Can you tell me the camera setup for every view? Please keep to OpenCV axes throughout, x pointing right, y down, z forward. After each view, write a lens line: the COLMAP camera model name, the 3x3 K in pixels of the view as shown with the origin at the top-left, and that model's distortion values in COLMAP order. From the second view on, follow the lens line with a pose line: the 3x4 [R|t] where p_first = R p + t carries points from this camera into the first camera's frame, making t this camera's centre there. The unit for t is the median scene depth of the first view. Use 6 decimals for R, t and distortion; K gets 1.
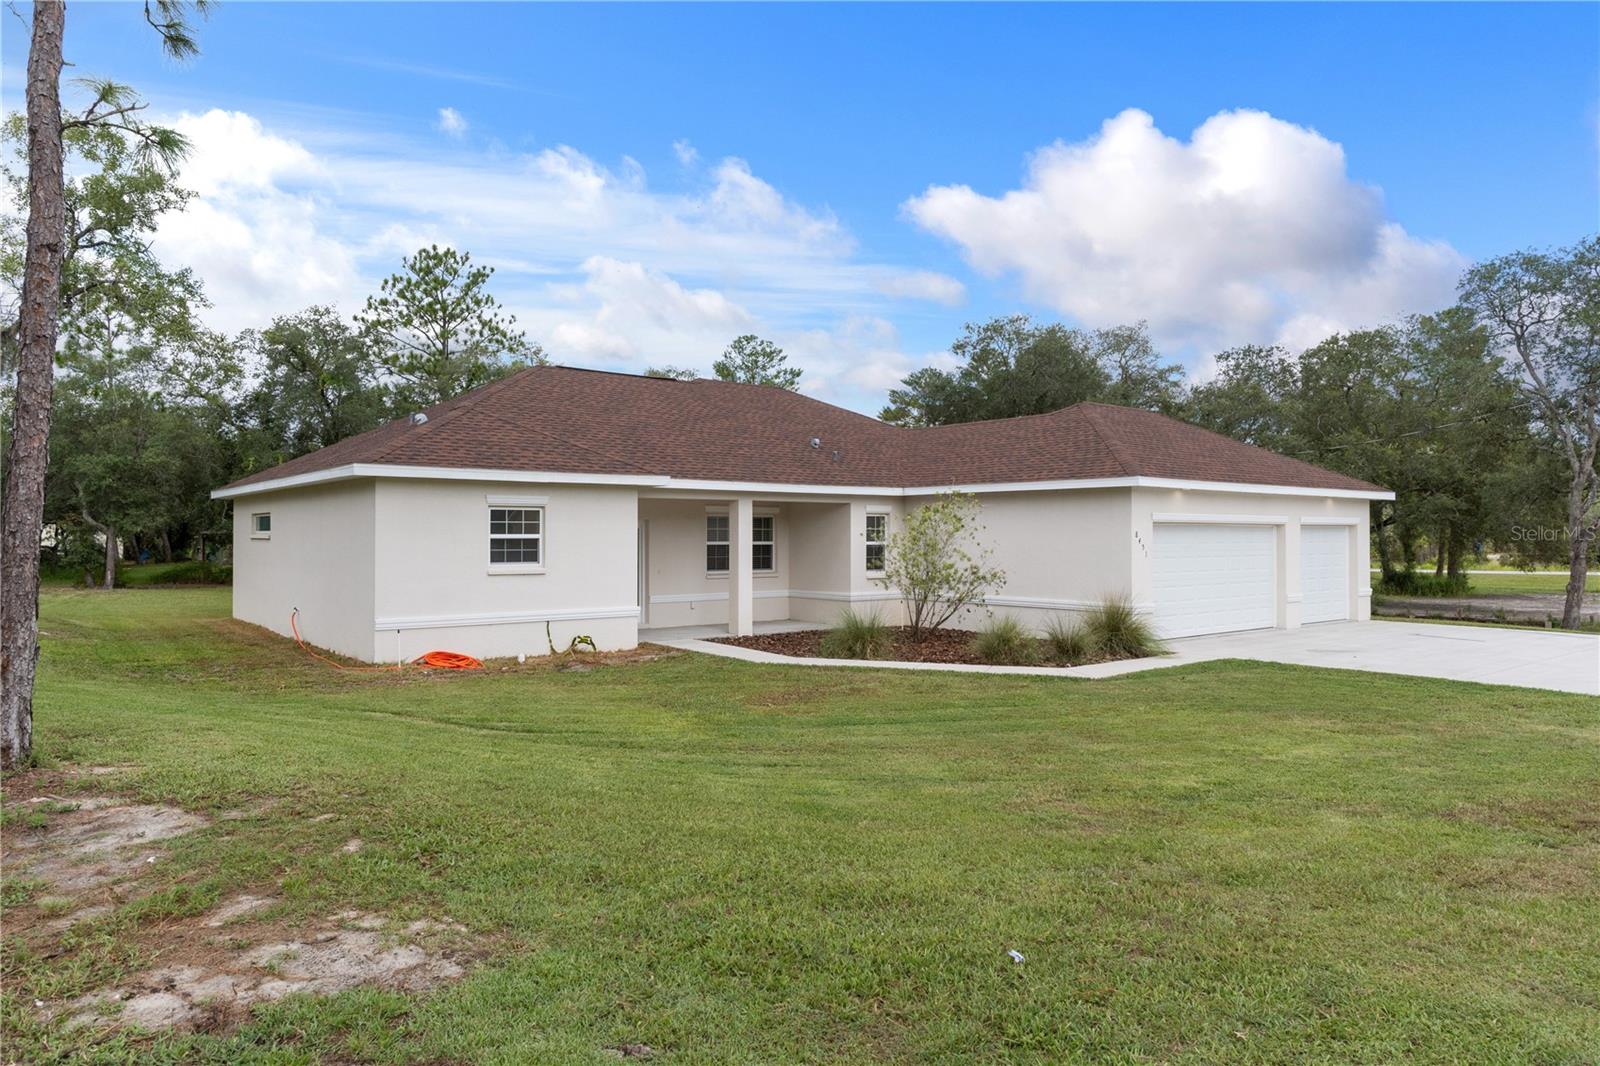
lens RADIAL K [[1053.8, 0, 800.0], [0, 1053.8, 533.0], [0, 0, 1]] dist [0.003041, 0.001550]
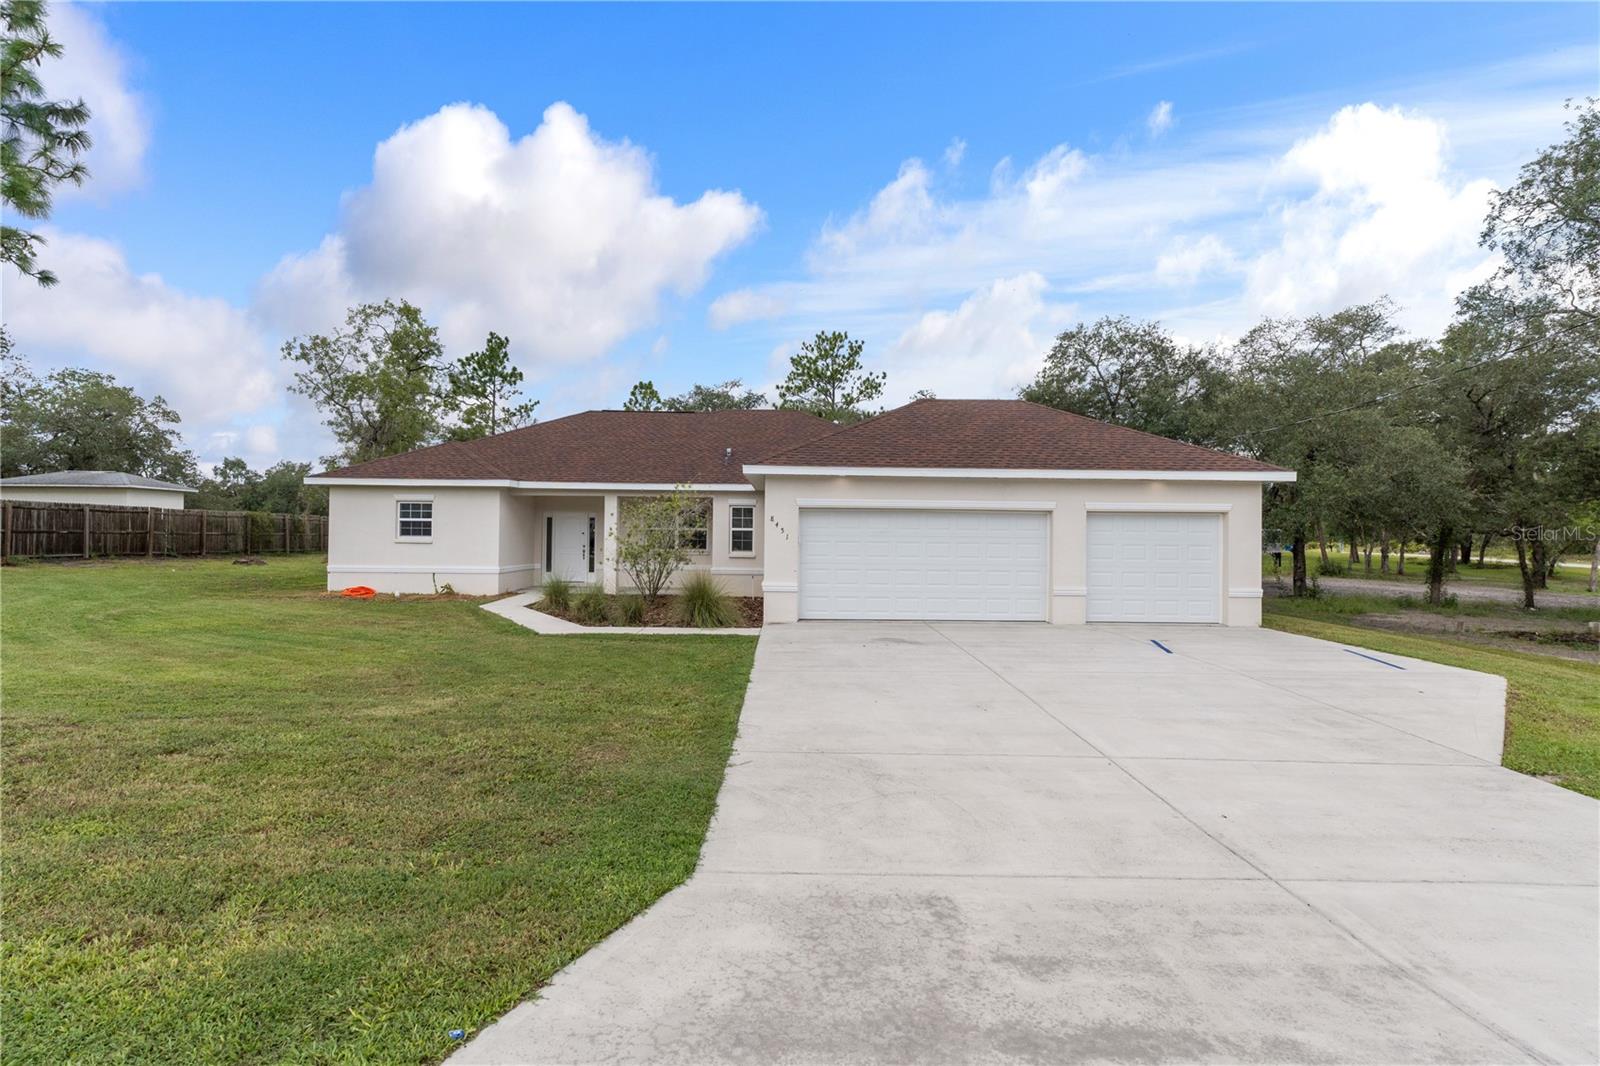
lens RADIAL K [[775.7, 0, 800.0], [0, 775.7, 533.0], [0, 0, 1]] dist [-0.000383, -0.000114]
pose [[0.783084, 0.008304, -0.621861, 0.843692], [-0.009496, 0.999954, 0.001394, 0.014674], [0.621844, 0.004814, 0.783126, 0.389814]]
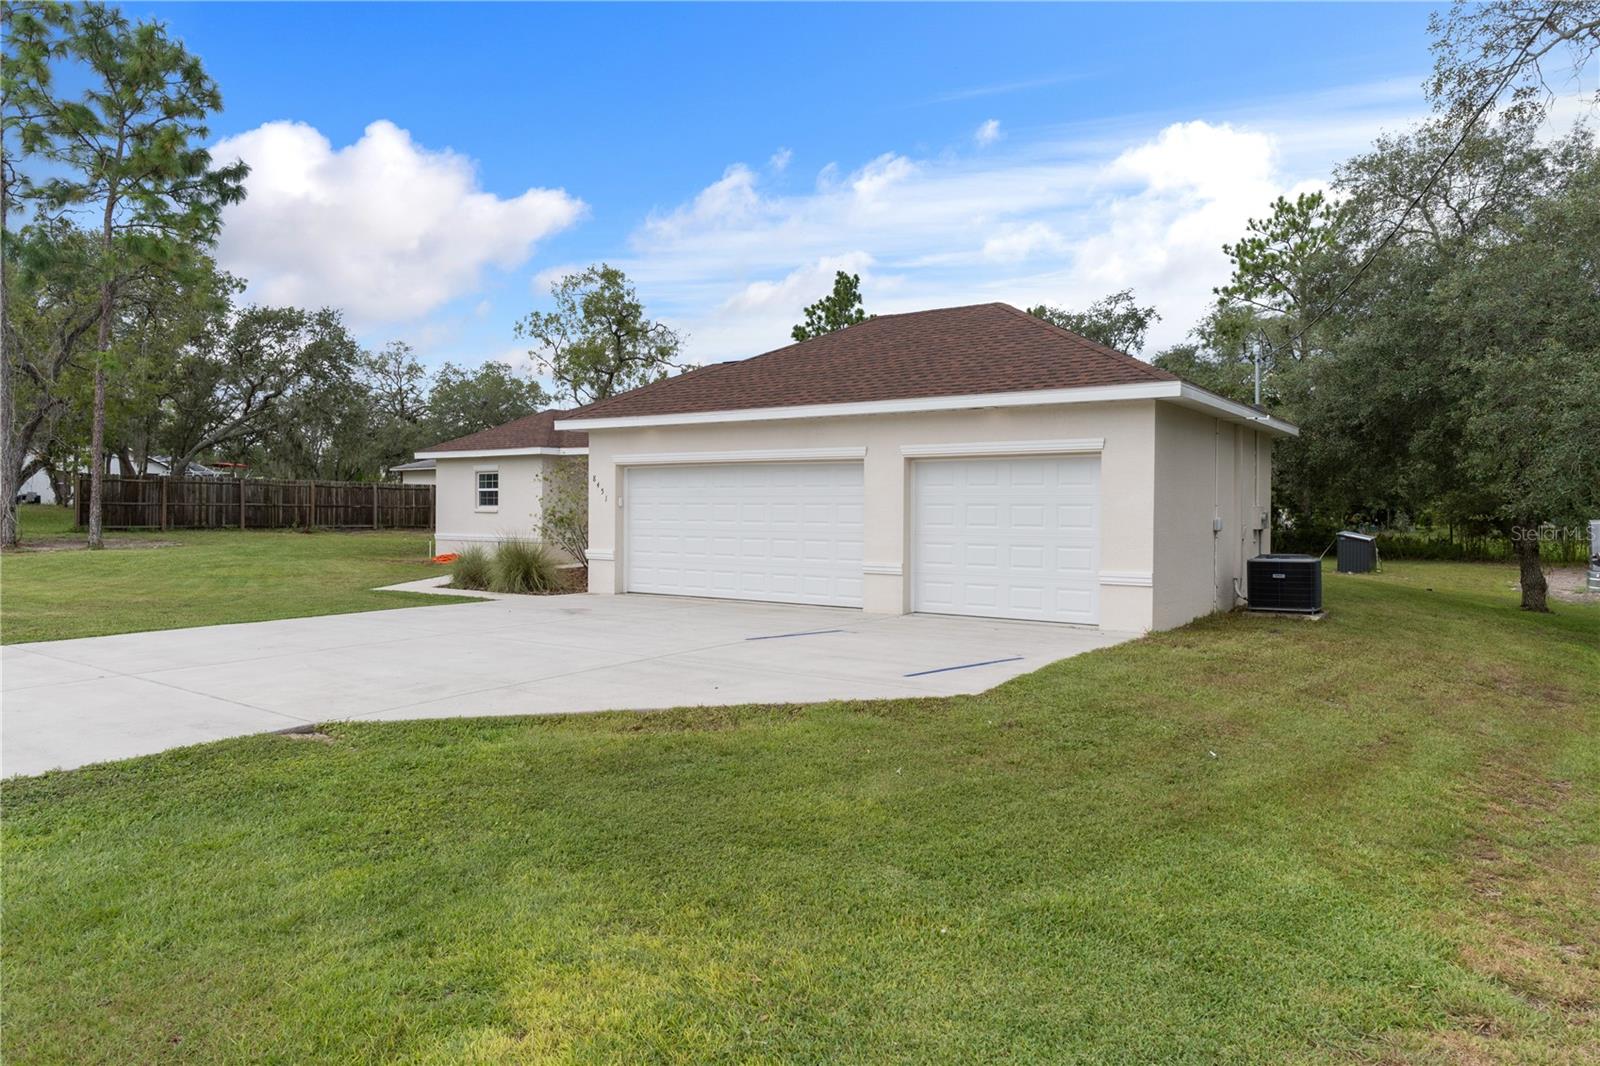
lens RADIAL K [[1053.8, 0, 800.0], [0, 1053.8, 533.0], [0, 0, 1]] dist [0.003041, 0.001550]
pose [[0.264421, 0.022689, -0.964140, 1.325048], [-0.002626, 0.999736, 0.022807, 0.029058], [0.964404, -0.003499, 0.264411, 0.931457]]
